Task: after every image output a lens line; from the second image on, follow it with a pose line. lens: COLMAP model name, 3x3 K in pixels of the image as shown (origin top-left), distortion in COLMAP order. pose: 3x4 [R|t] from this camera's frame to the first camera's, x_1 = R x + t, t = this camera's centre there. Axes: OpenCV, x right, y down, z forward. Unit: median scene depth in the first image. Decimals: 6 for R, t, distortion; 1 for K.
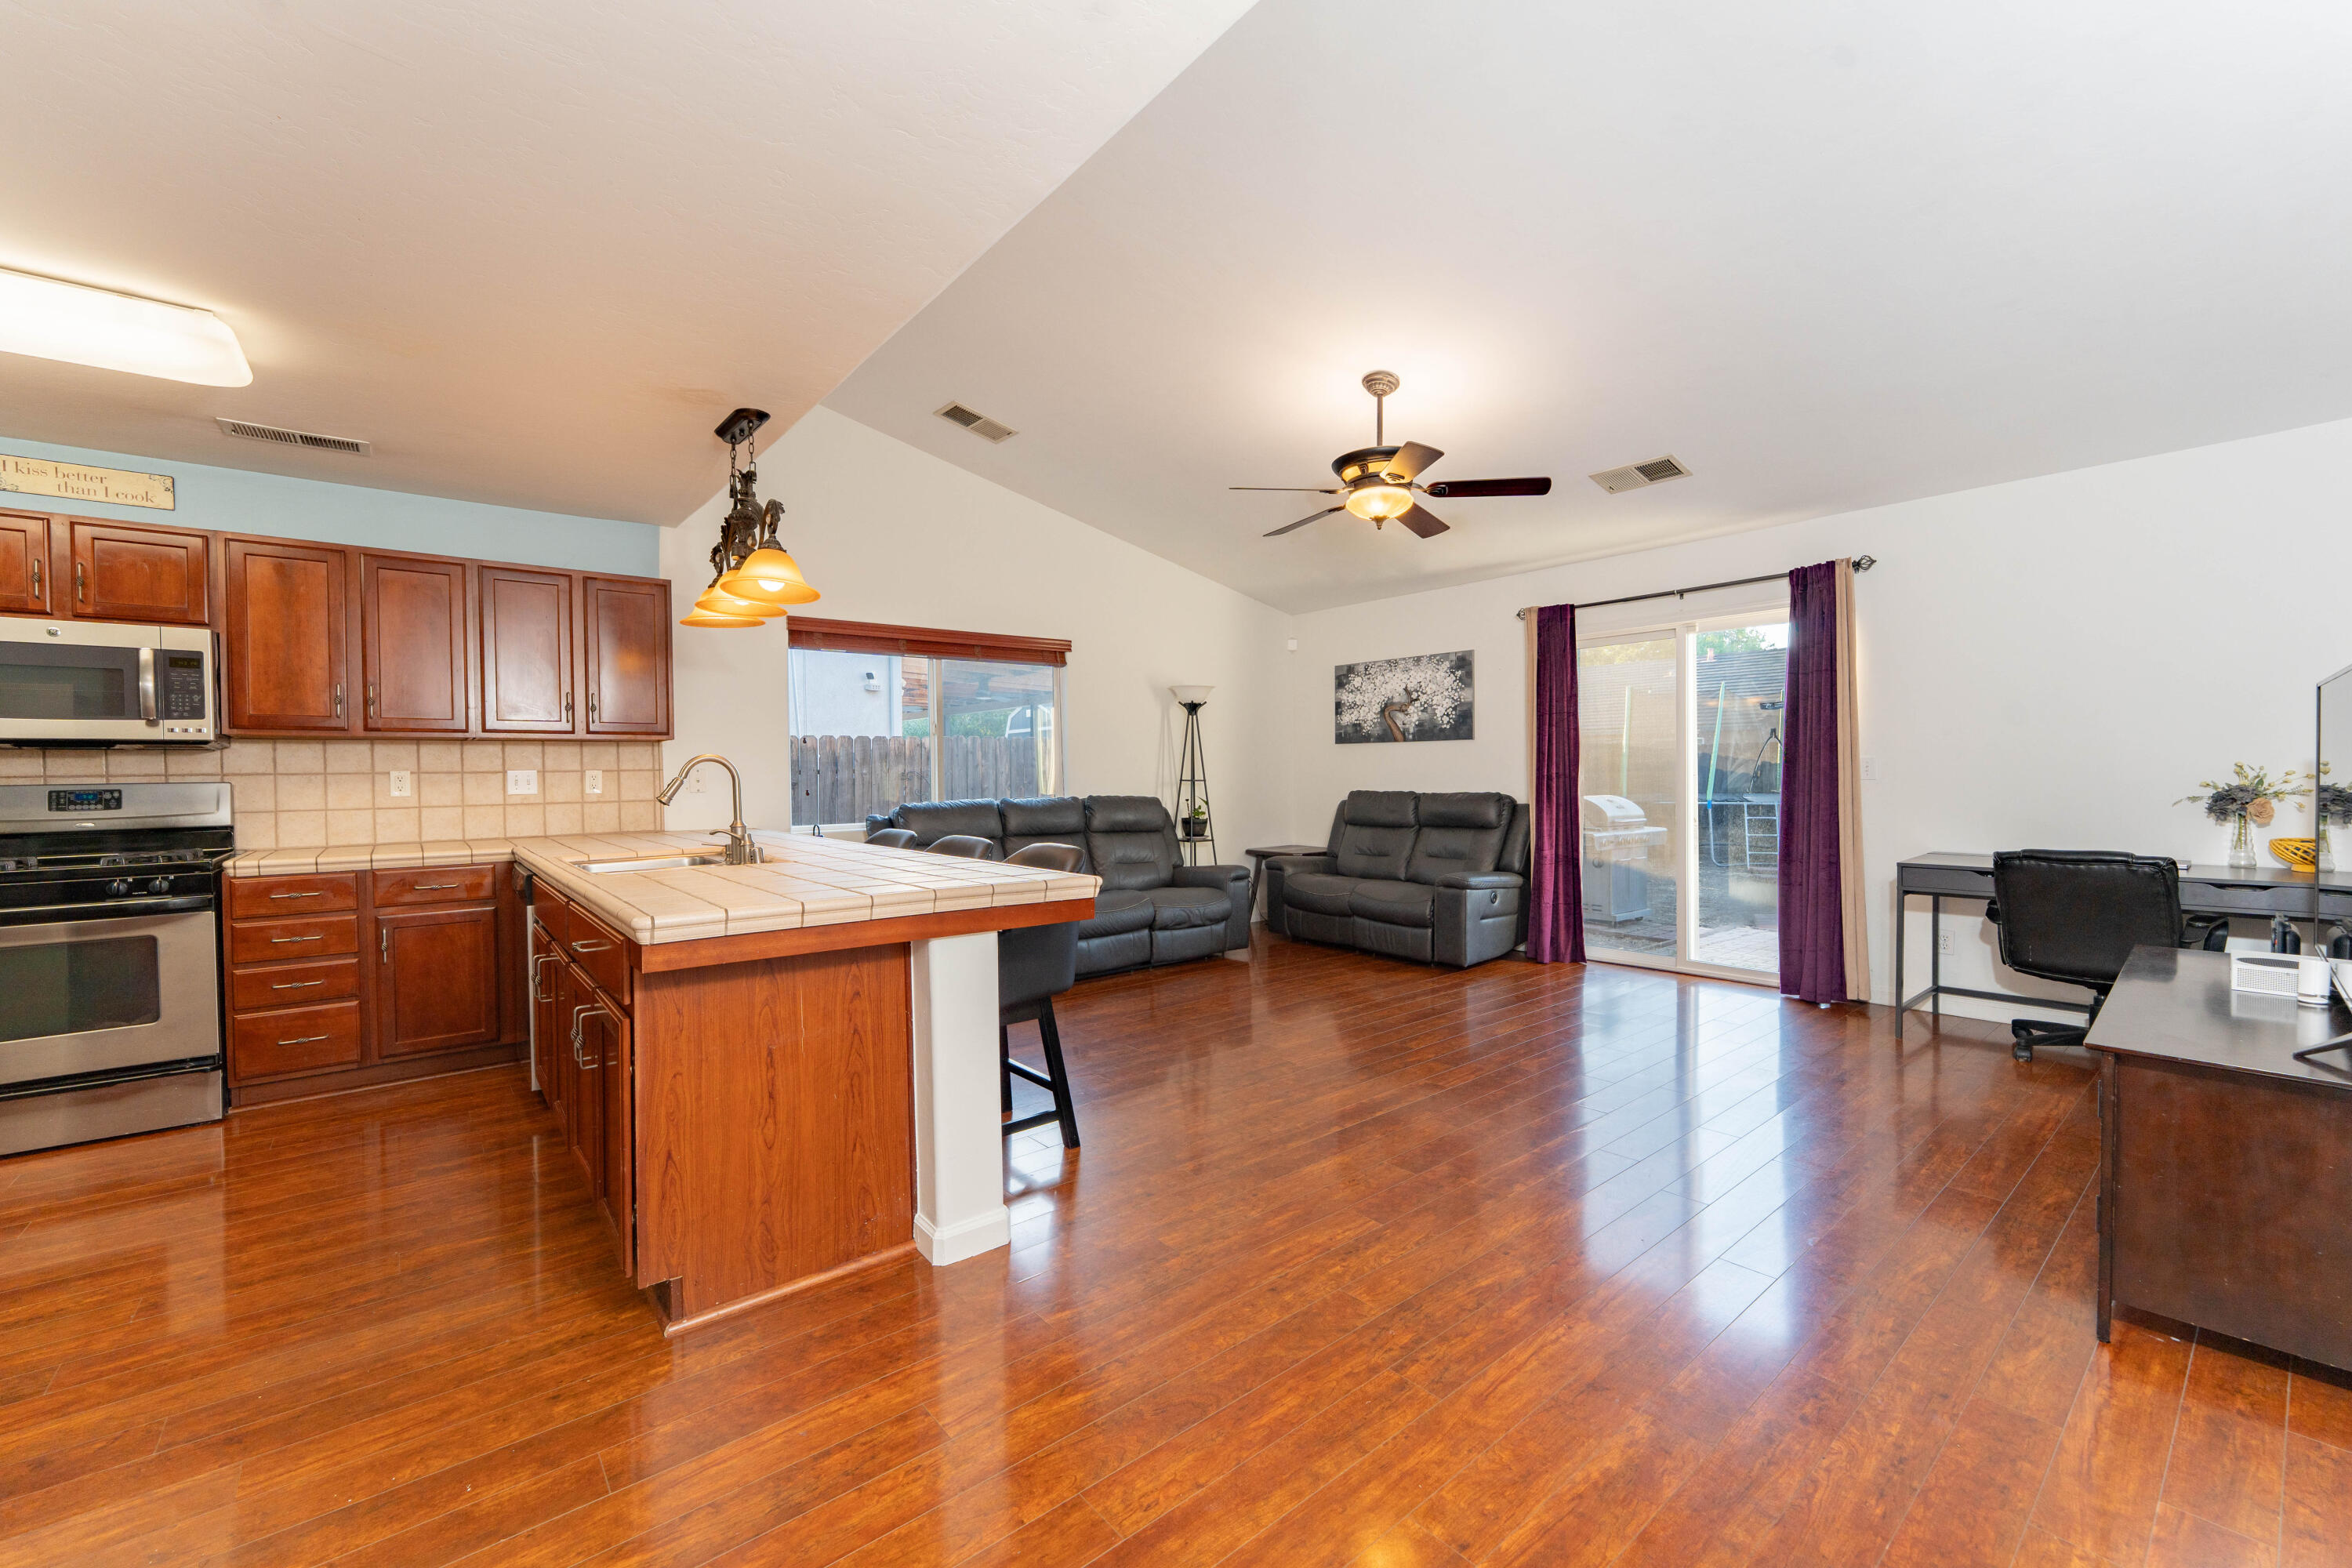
lens RADIAL K [[953.7, 0, 1180.7], [0, 953.7, 788.1], [0, 0, 1]] dist [0.001034, 0.000489]
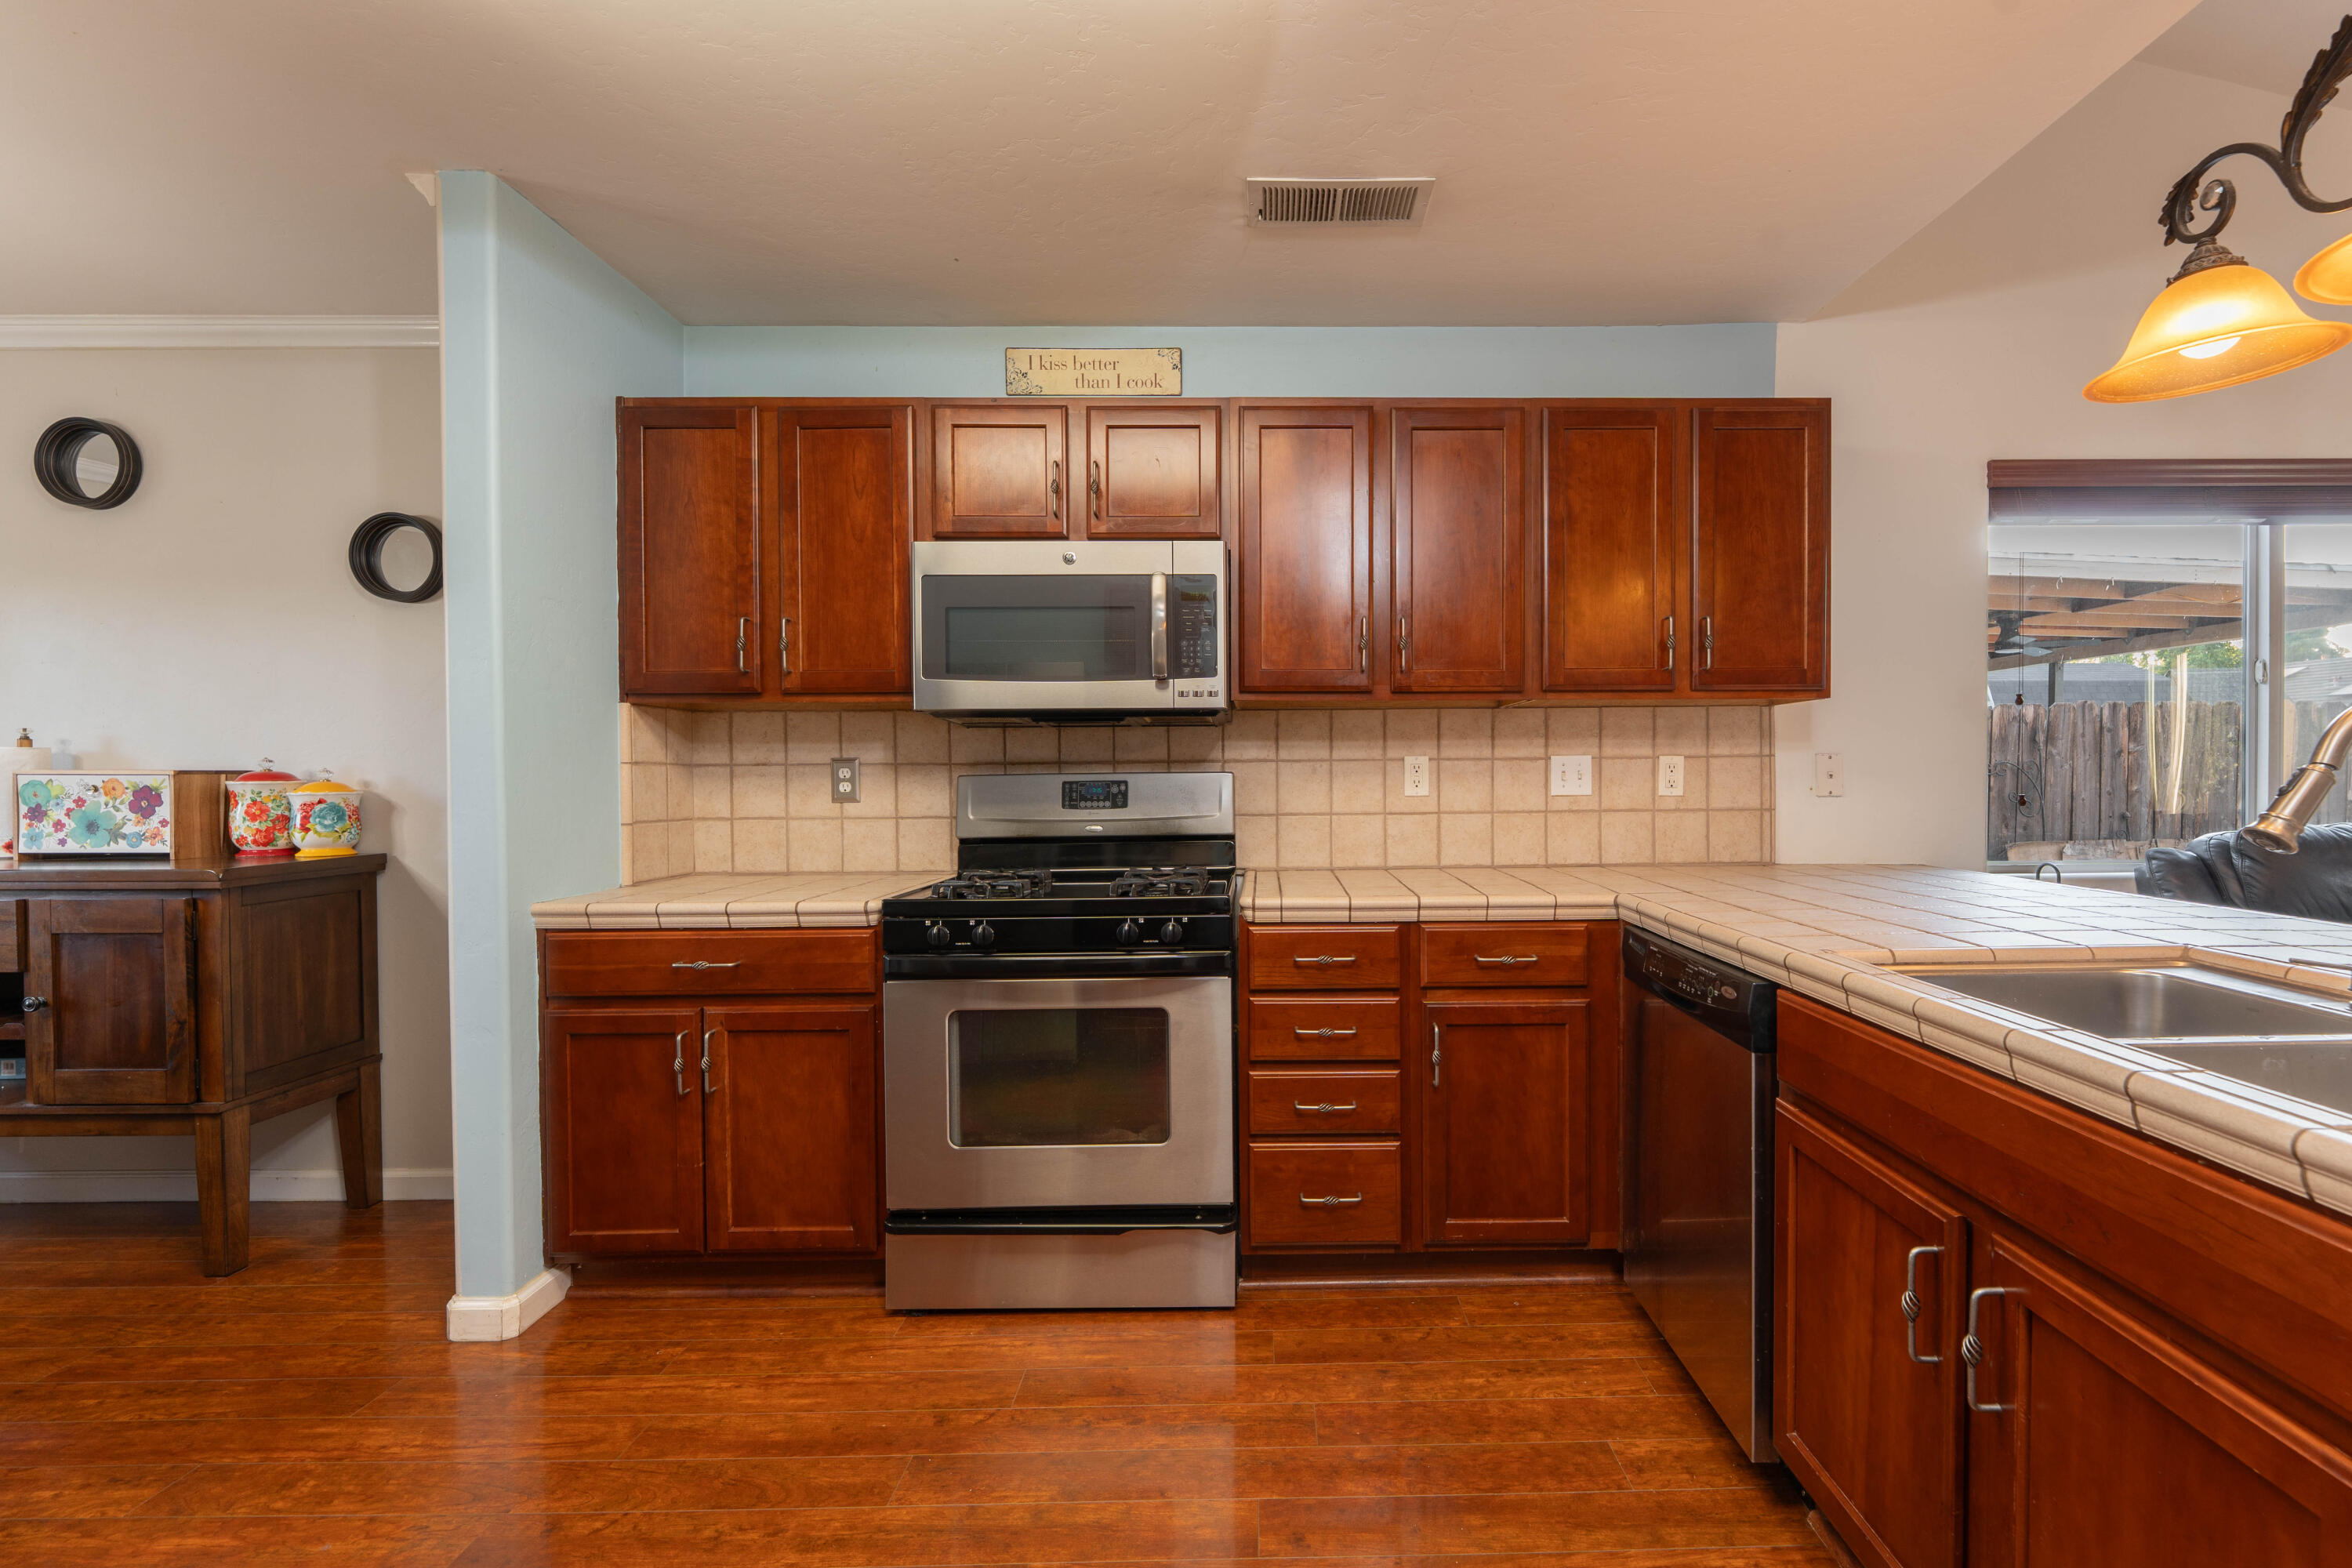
lens RADIAL K [[1009.3, 0, 1253.7], [0, 1009.3, 786.3], [0, 0, 1]] dist [-0.000468, 0.000038]
pose [[0.773341, 0.016300, -0.633781, -0.463226], [-0.014062, 0.999865, 0.008557, -0.001793], [0.633834, 0.002295, 0.773465, 0.394853]]
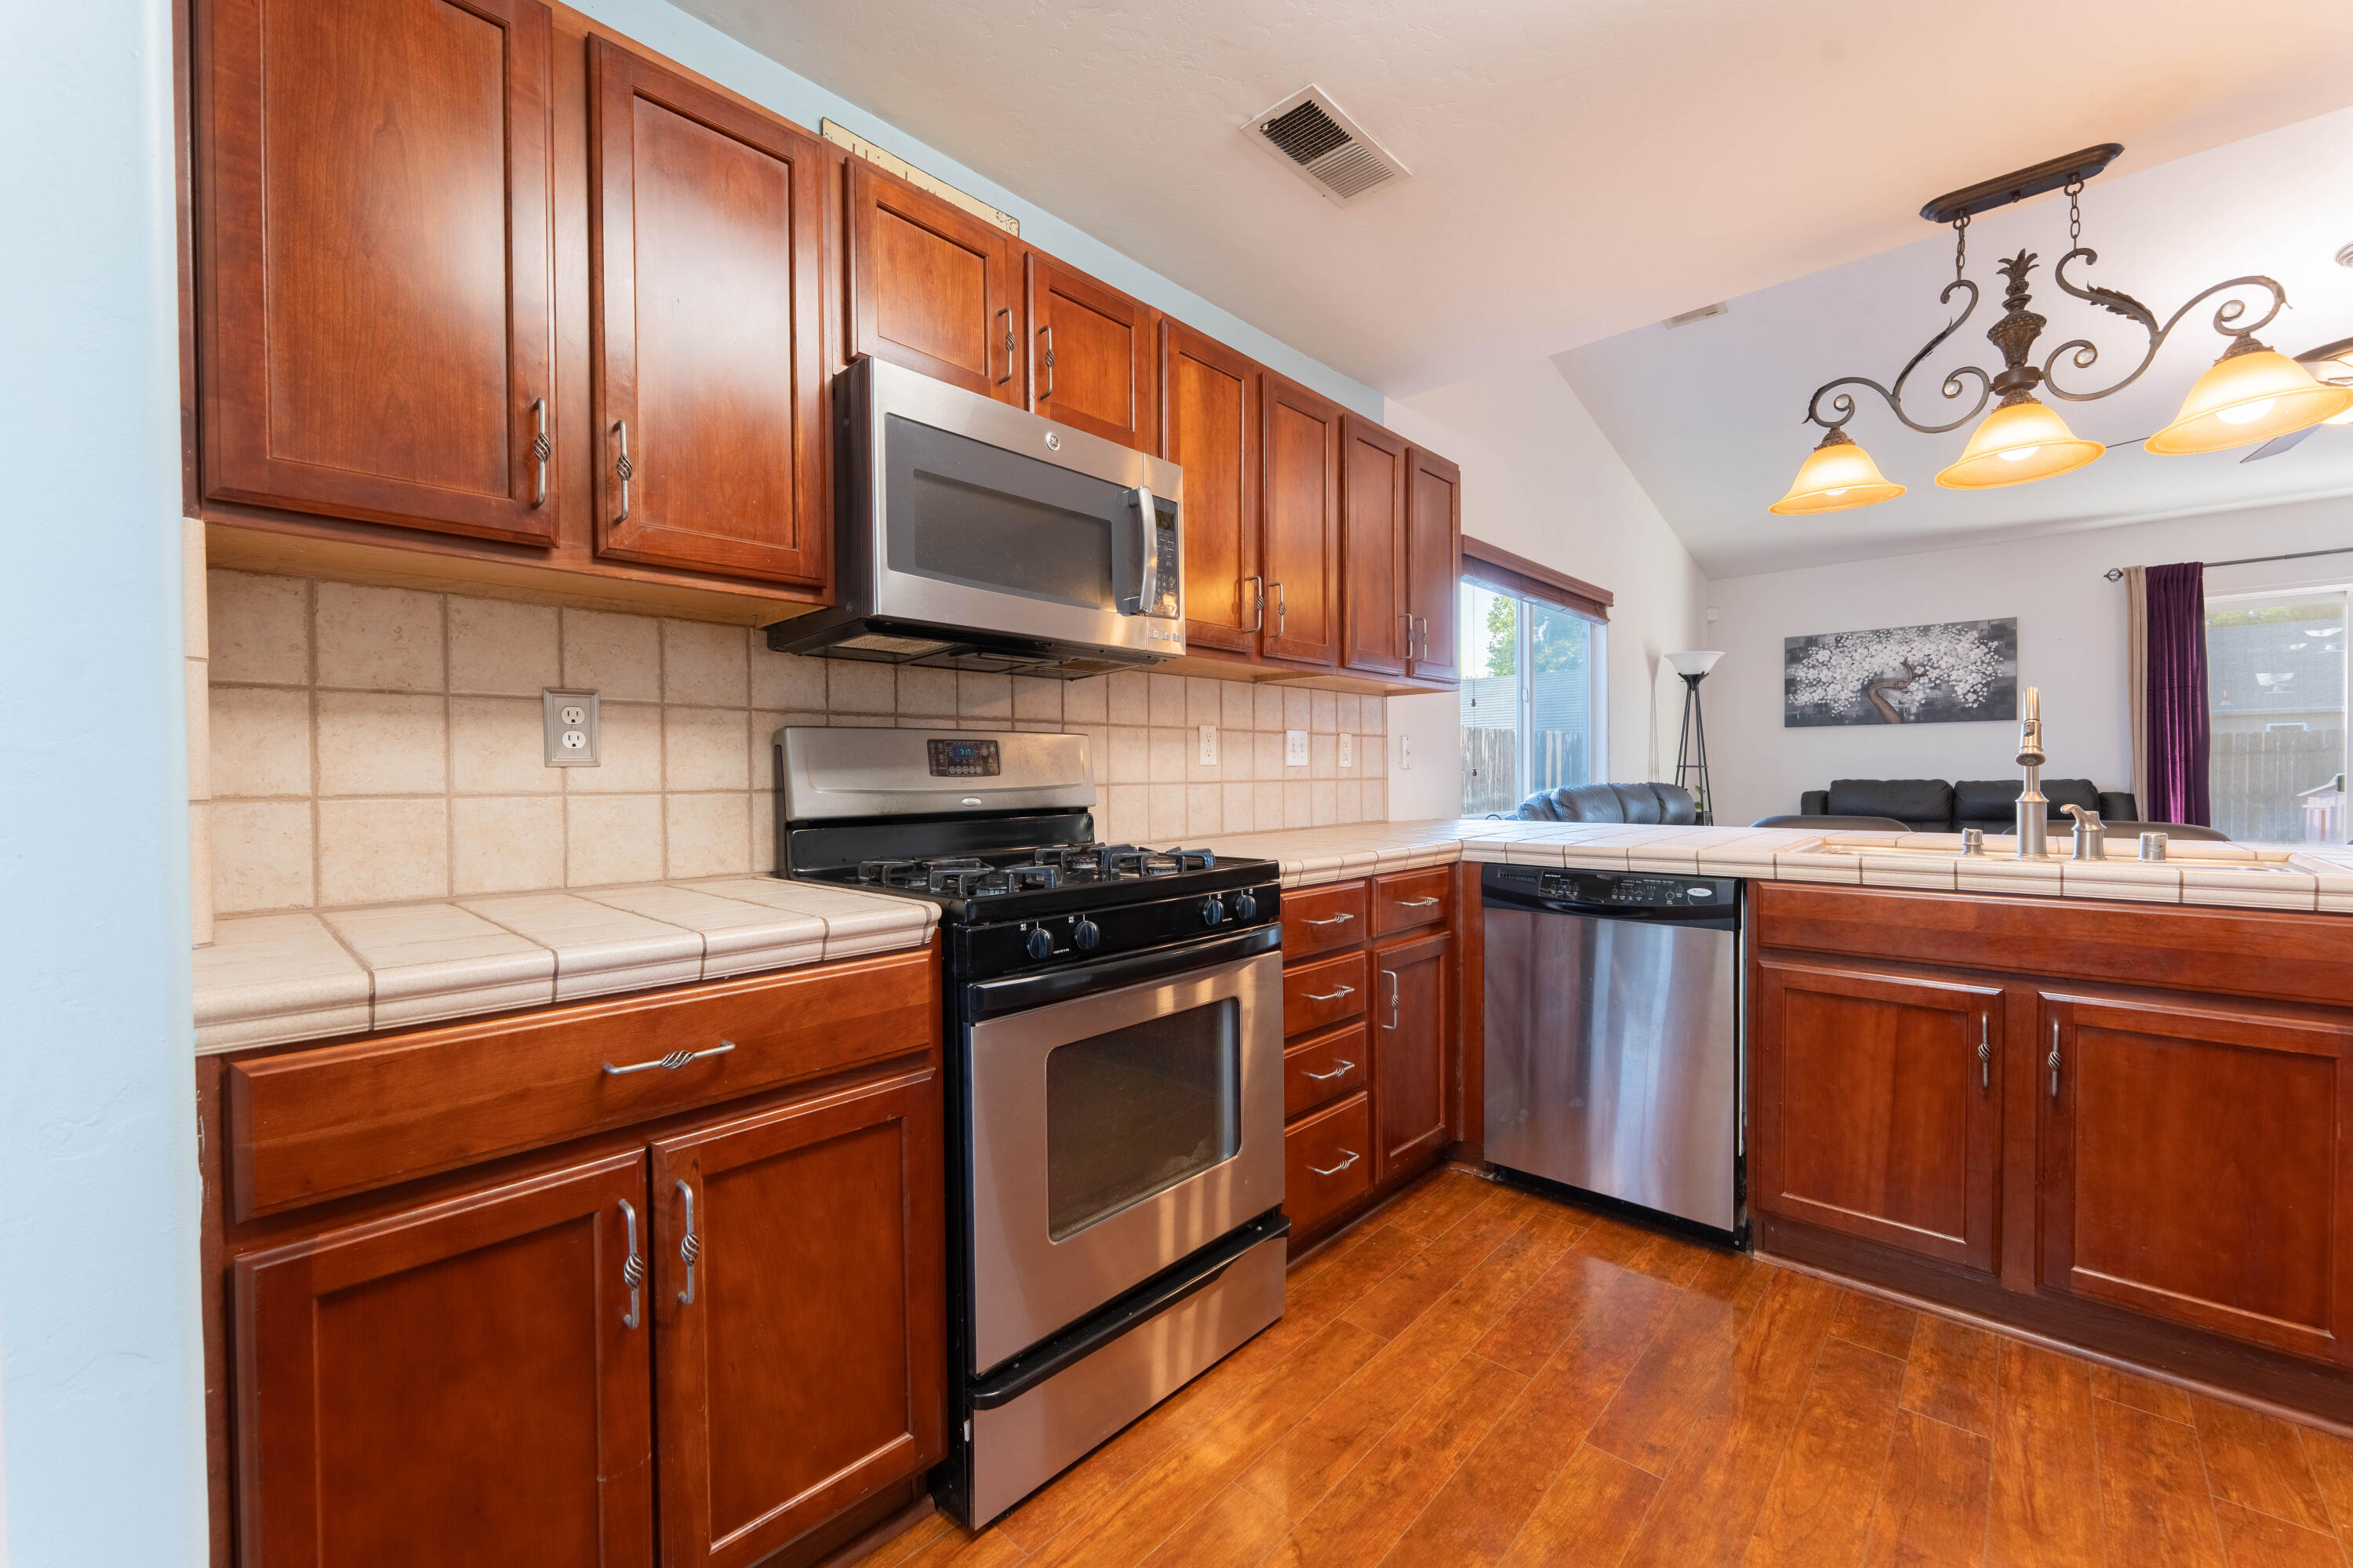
lens RADIAL K [[965.5, 0, 1165.6], [0, 965.5, 787.9], [0, 0, 1]] dist [-0.000856, 0.000125]
pose [[0.992599, 0.001093, 0.121434, -0.916569], [-0.000141, 0.999969, -0.007843, 0.029477], [-0.121439, 0.007768, 0.992569, 0.347677]]
